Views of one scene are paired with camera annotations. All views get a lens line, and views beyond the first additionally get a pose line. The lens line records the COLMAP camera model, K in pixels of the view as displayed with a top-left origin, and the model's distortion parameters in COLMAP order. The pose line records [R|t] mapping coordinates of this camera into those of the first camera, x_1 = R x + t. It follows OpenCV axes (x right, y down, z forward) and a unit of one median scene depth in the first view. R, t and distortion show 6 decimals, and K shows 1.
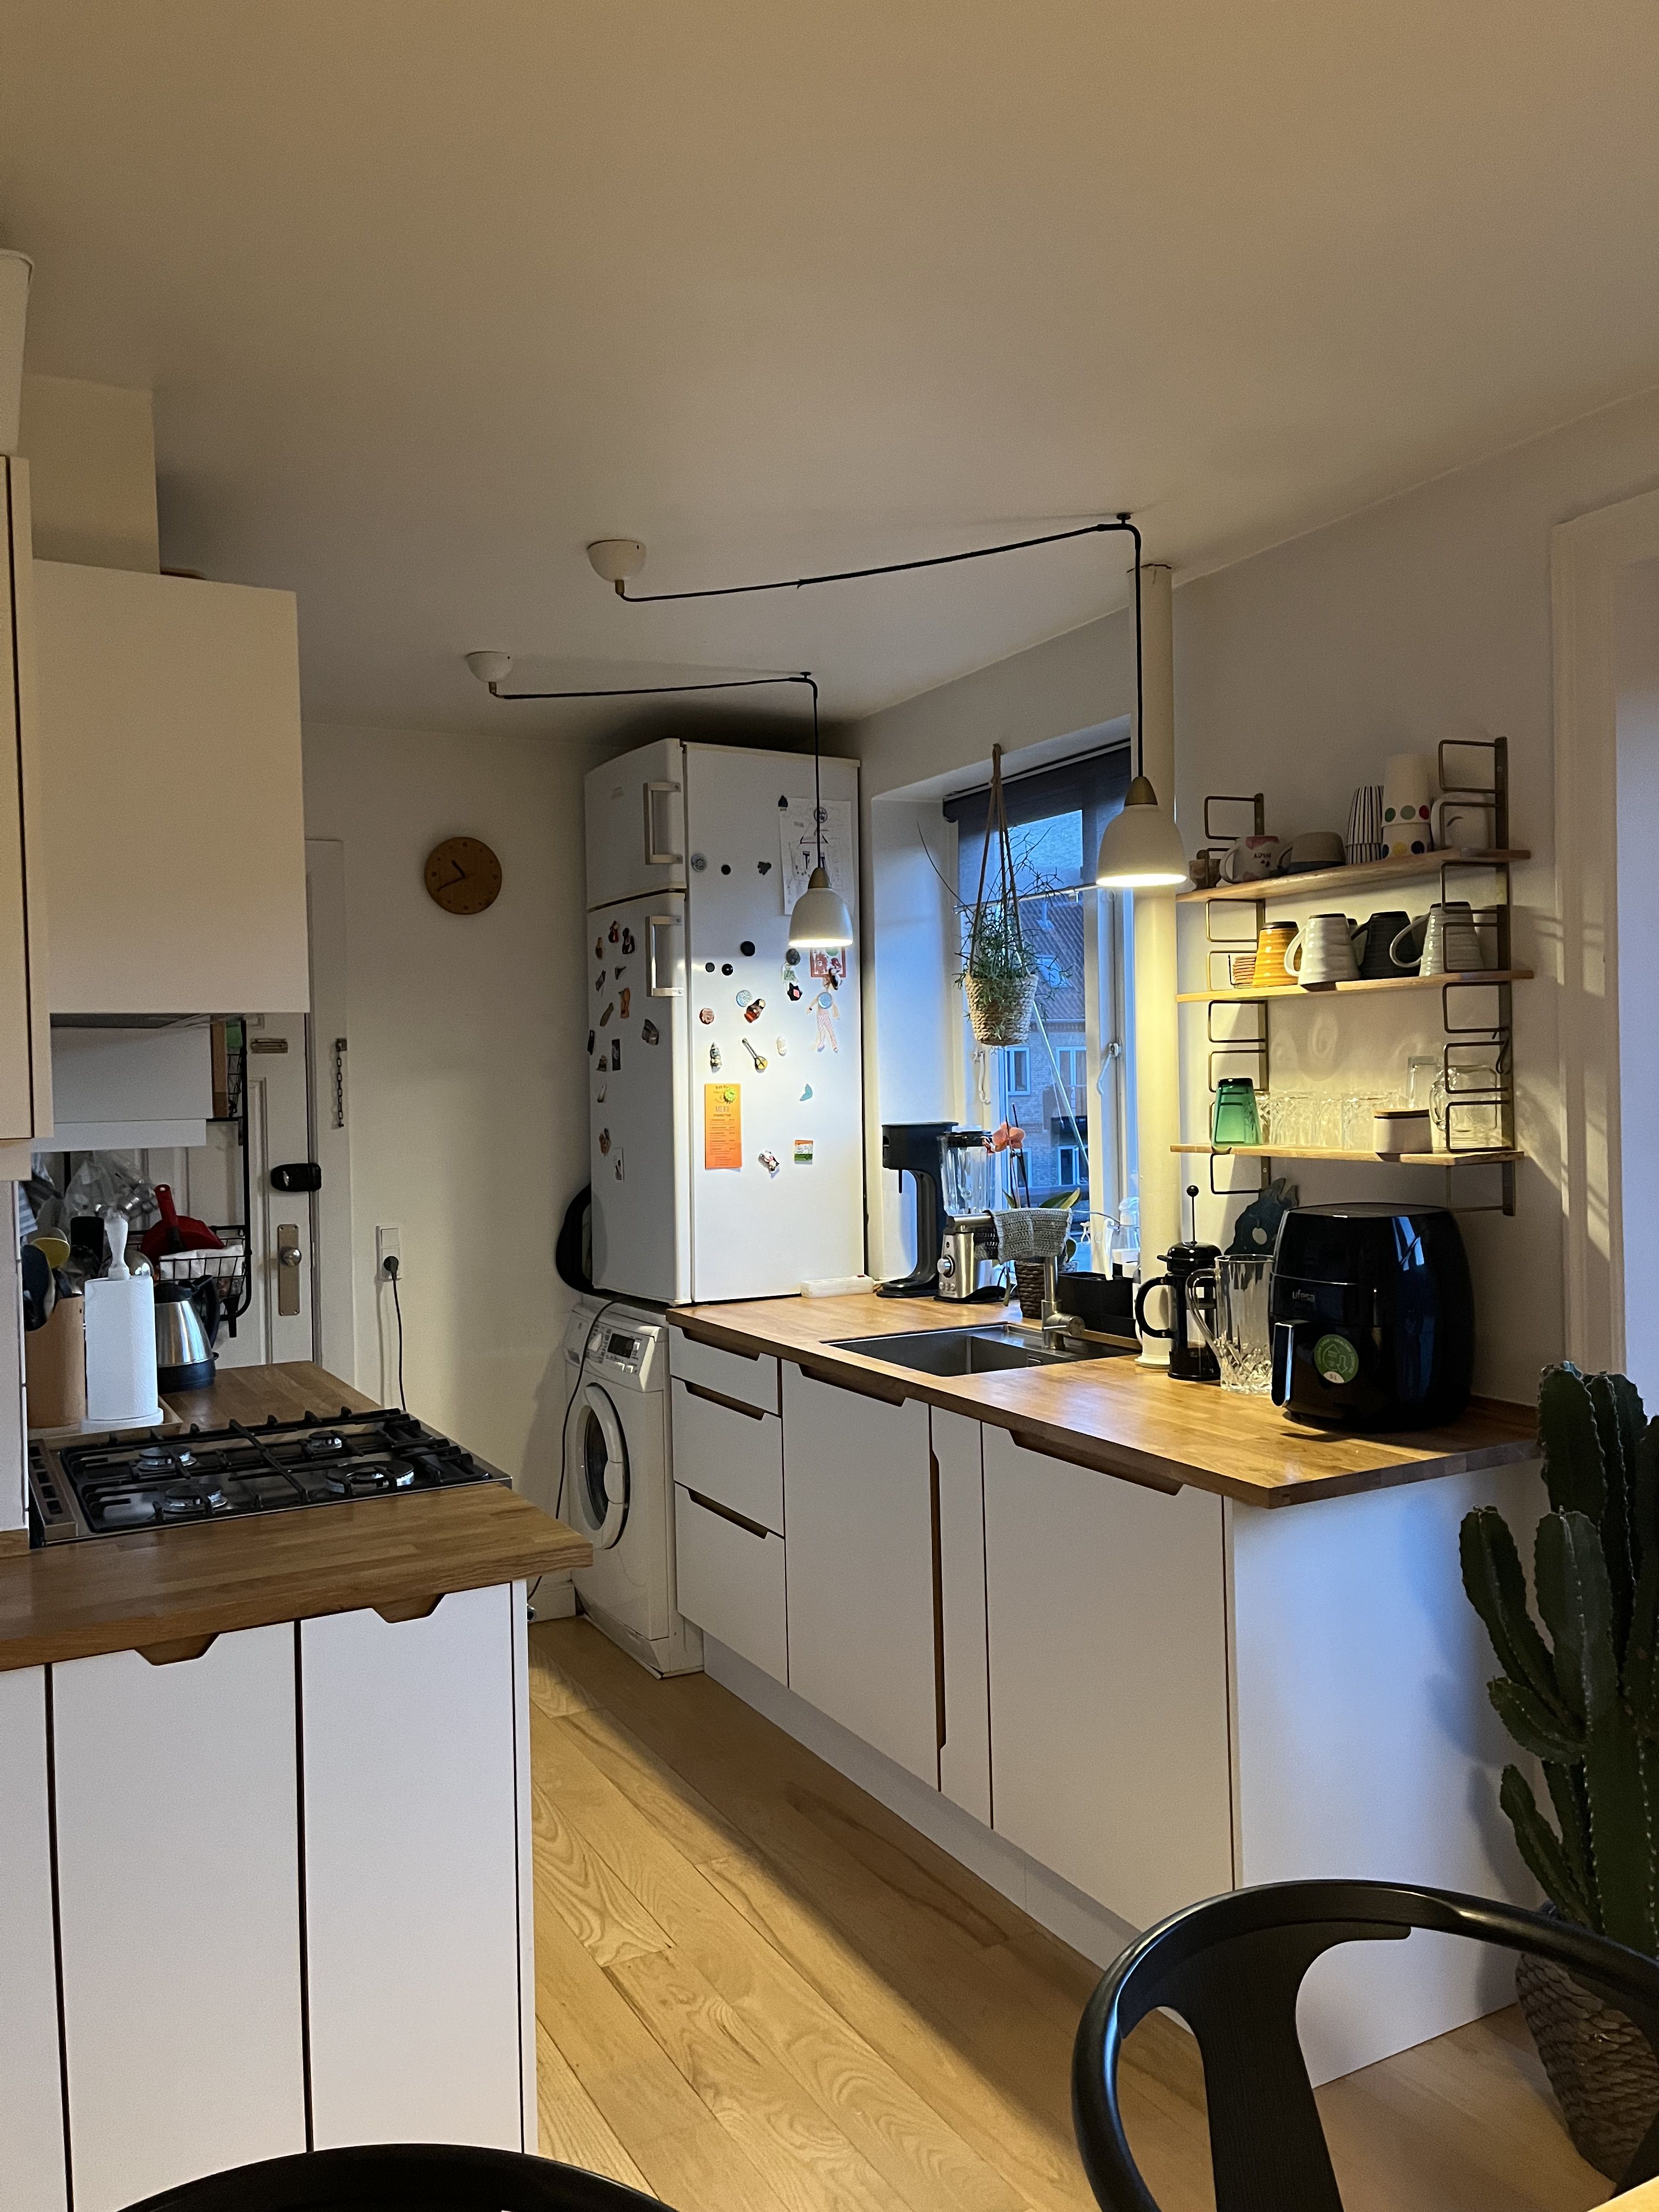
lens RADIAL K [[1689.2, 0, 810.5], [0, 1689.2, 1100.8], [0, 0, 1]] dist [0.013580, -0.021884]
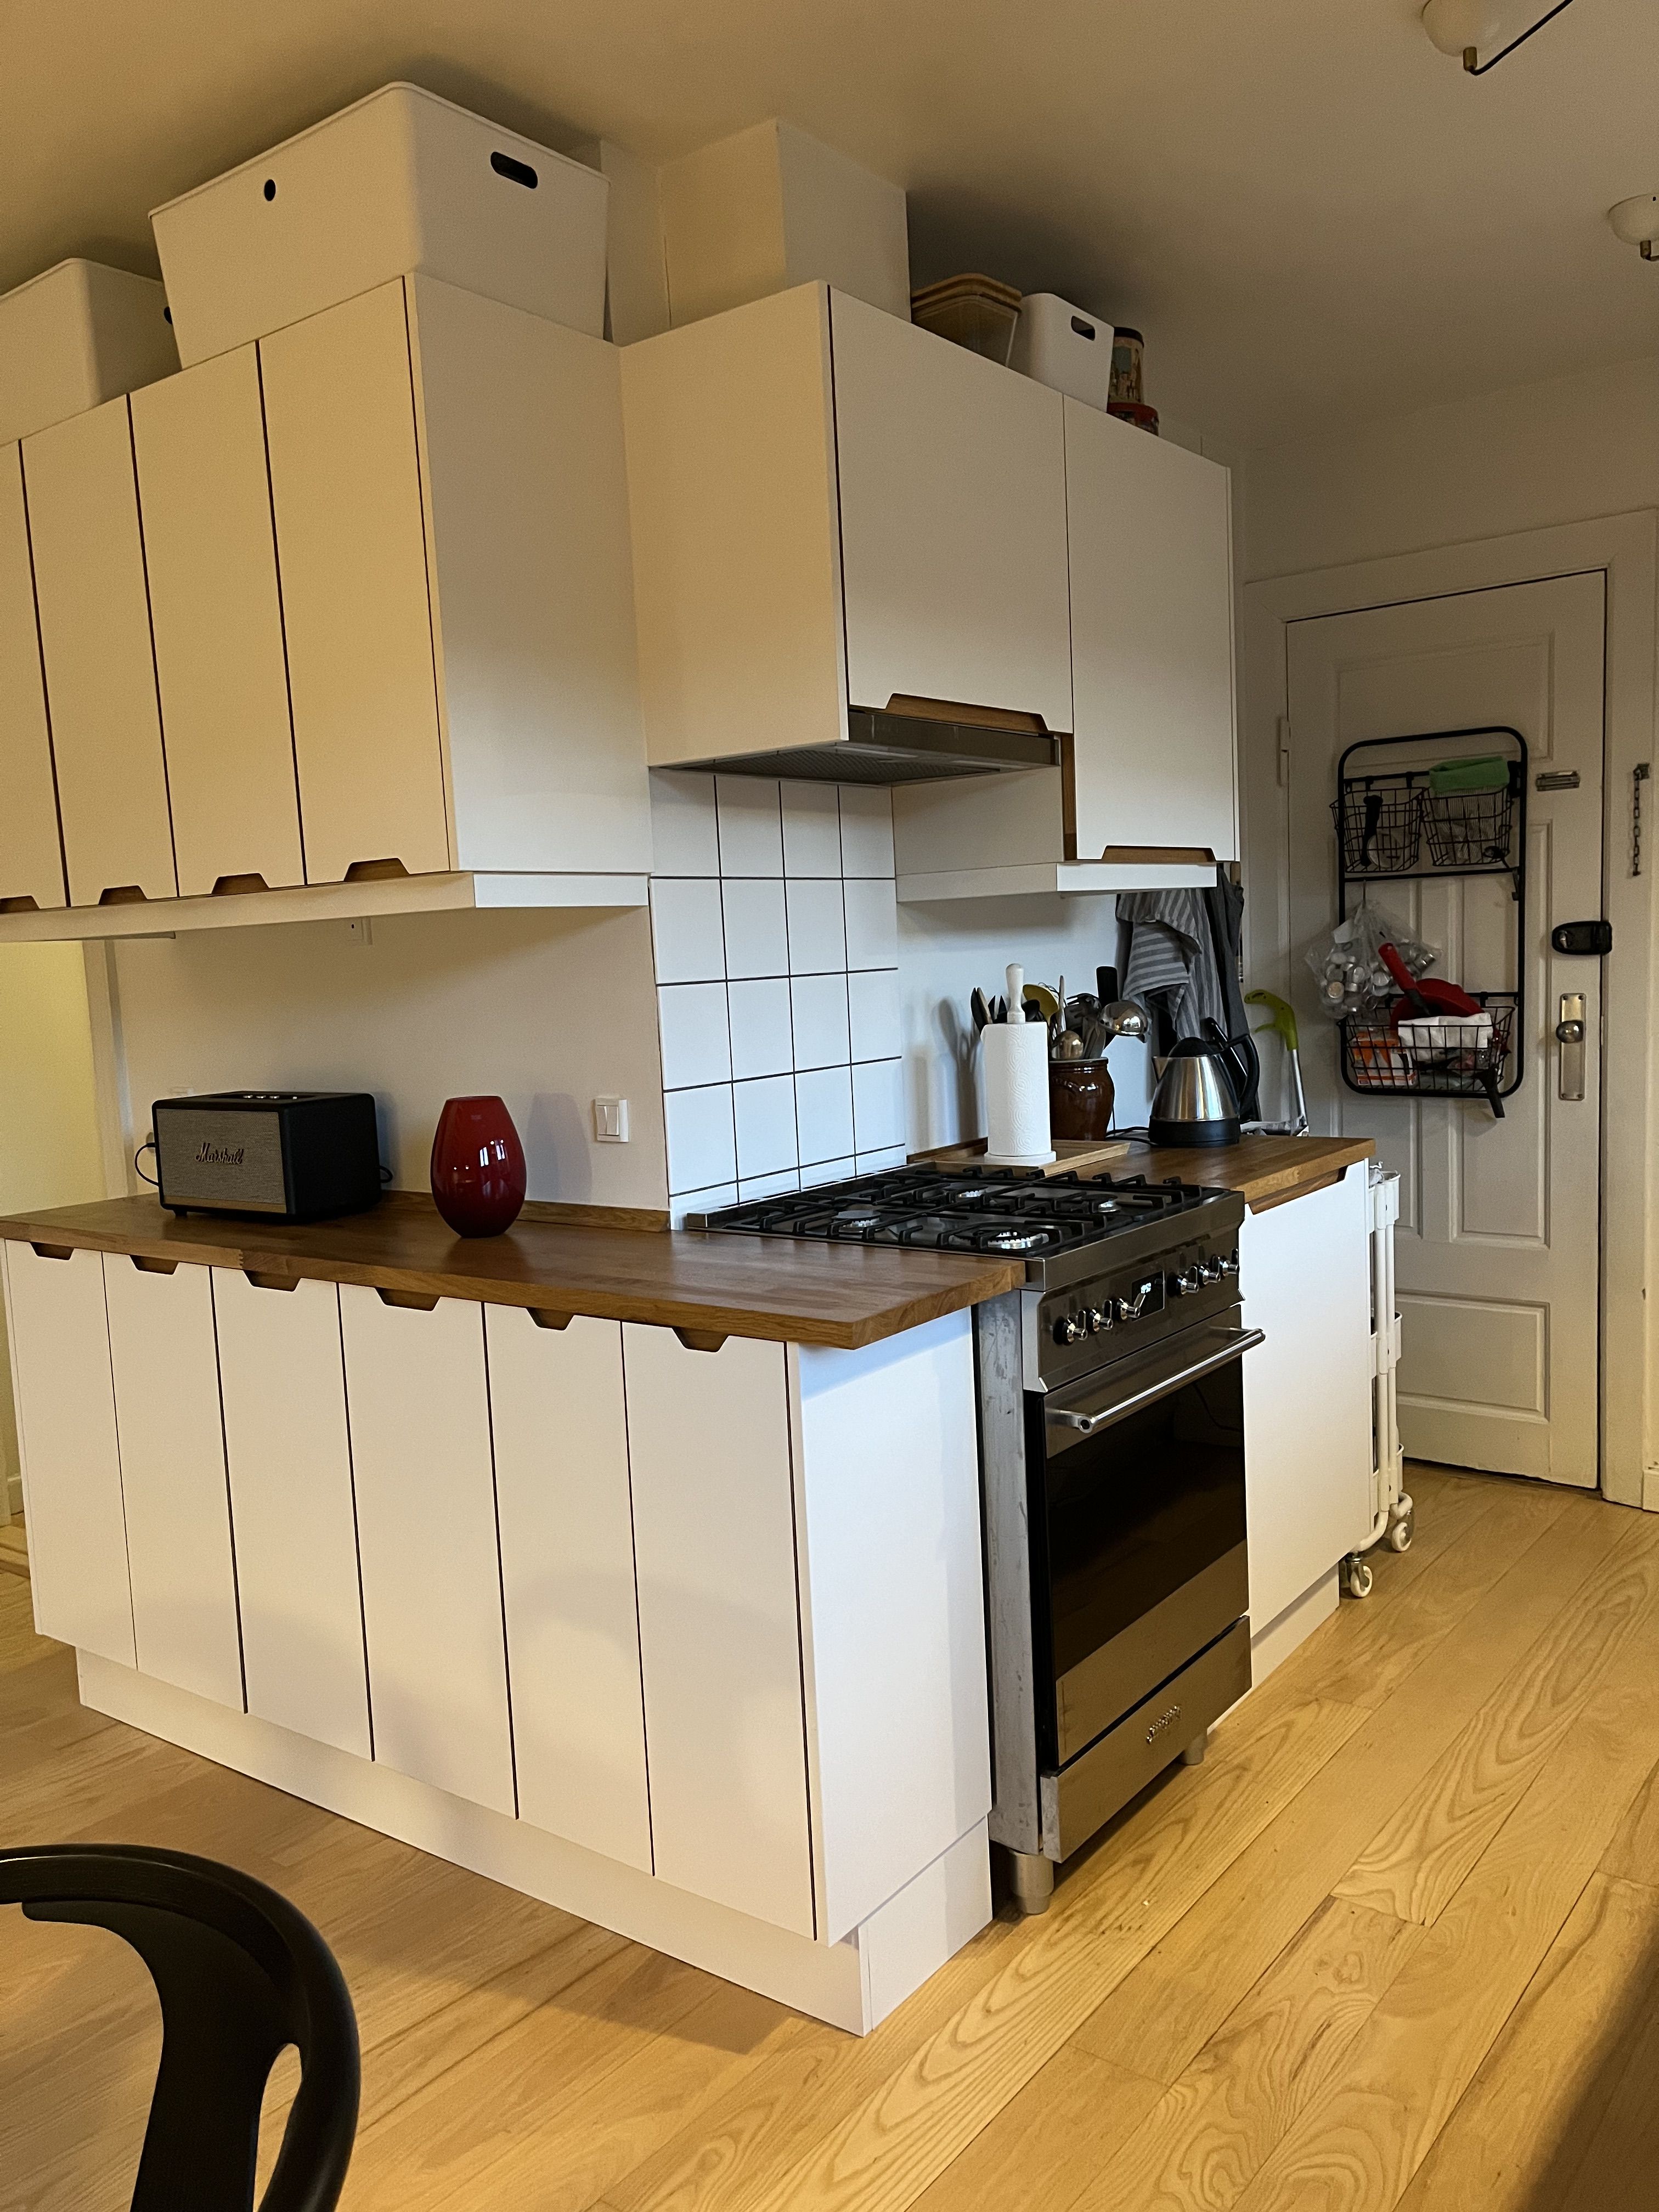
lens RADIAL K [[1689.2, 0, 817.4], [0, 1689.2, 1126.9], [0, 0, 1]] dist [0.013580, -0.021884]
pose [[0.411908, 0.101935, -0.905506, 0.322727], [0.021131, 0.992387, 0.121328, 0.029928], [0.910980, -0.069111, 0.406618, 0.323929]]
